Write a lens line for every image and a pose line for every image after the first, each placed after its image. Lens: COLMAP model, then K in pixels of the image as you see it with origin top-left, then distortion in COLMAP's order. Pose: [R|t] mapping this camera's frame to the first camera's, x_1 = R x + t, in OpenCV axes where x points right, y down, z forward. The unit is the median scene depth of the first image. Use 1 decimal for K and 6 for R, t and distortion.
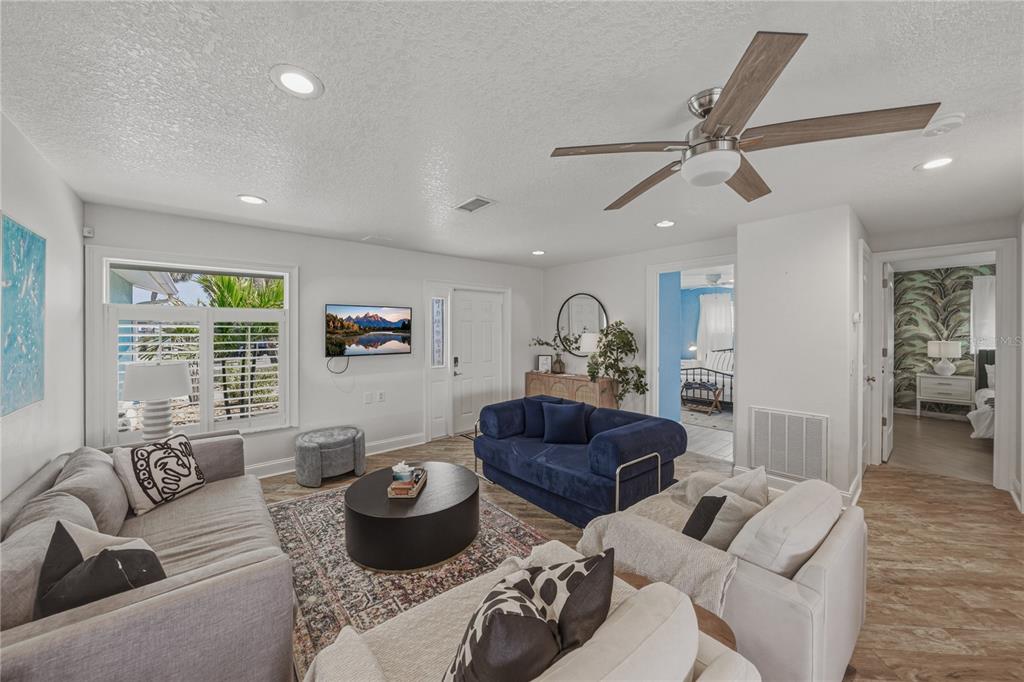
lens RADIAL K [[363.9, 0, 514.0], [0, 363.9, 328.8], [0, 0, 1]] dist [-0.011683, 0.001797]
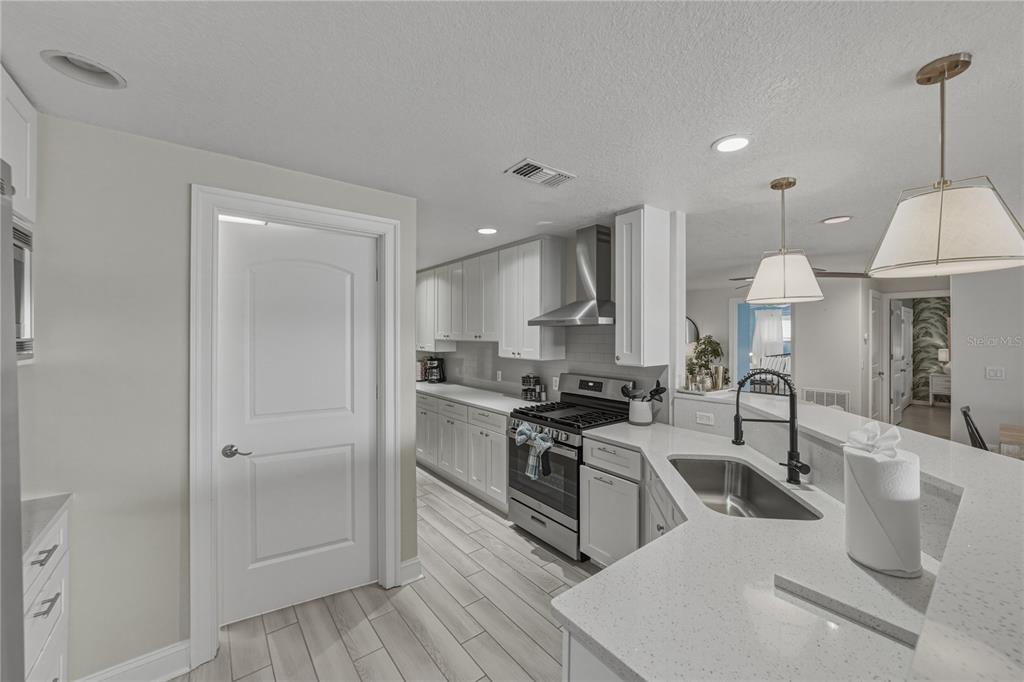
lens RADIAL K [[392.1, 0, 503.1], [0, 392.1, 336.2], [0, 0, 1]] dist [-0.009137, -0.000040]
pose [[0.998214, 0.000579, -0.059740, -0.515880], [-0.000014, 0.999955, 0.009454, -0.036429], [0.059743, -0.009437, 0.998169, -0.733414]]
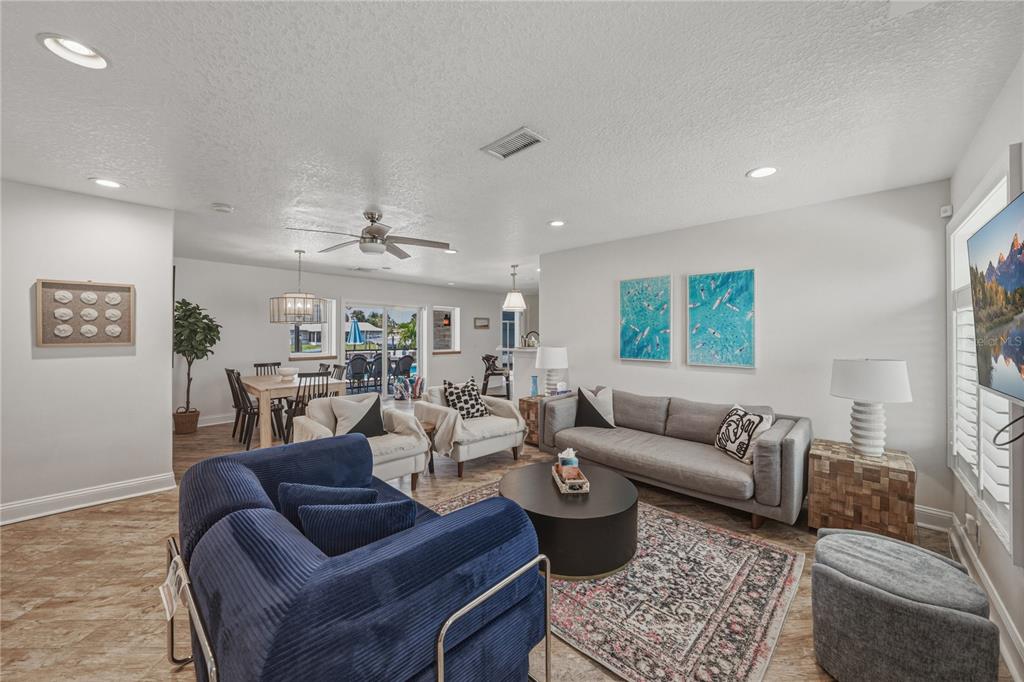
lens RADIAL K [[392.1, 0, 513.2], [0, 392.1, 338.2], [0, 0, 1]] dist [-0.009137, -0.000040]
pose [[-0.996679, 0.001010, -0.081430, -0.036819], [0.000875, 0.999998, 0.001694, 0.031912], [0.081431, 0.001617, -0.996678, 1.388709]]
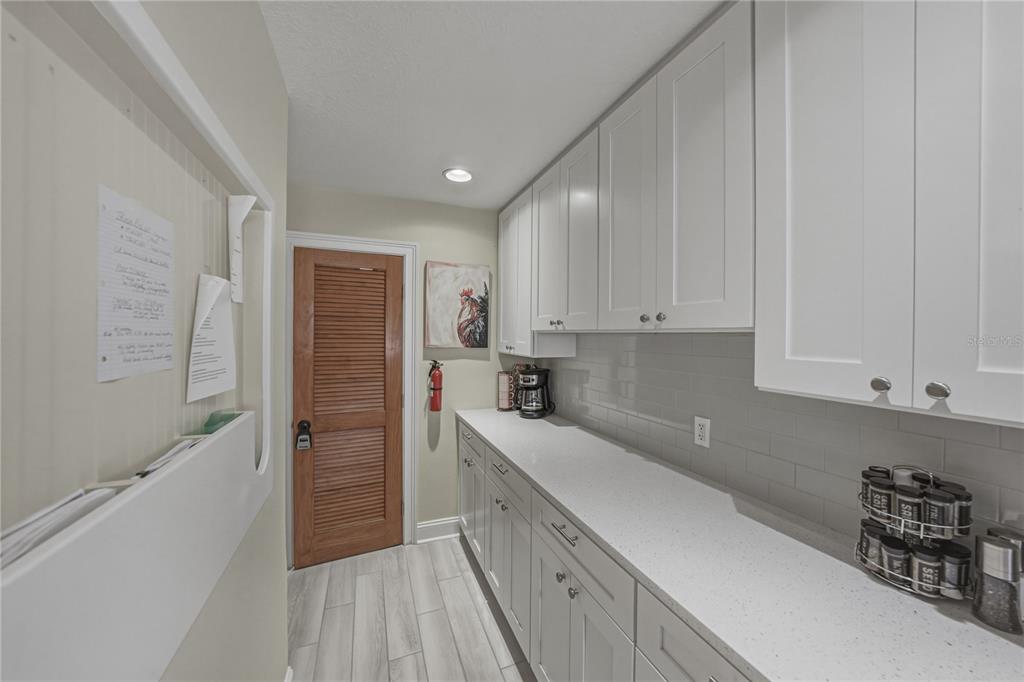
lens RADIAL K [[363.9, 0, 521.1], [0, 363.9, 340.3], [0, 0, 1]] dist [-0.011683, 0.001797]
pose [[0.955764, 0.013407, -0.293830, -0.671779], [-0.008645, 0.999810, 0.017498, -0.008379], [0.294009, -0.014183, 0.955697, 0.020459]]
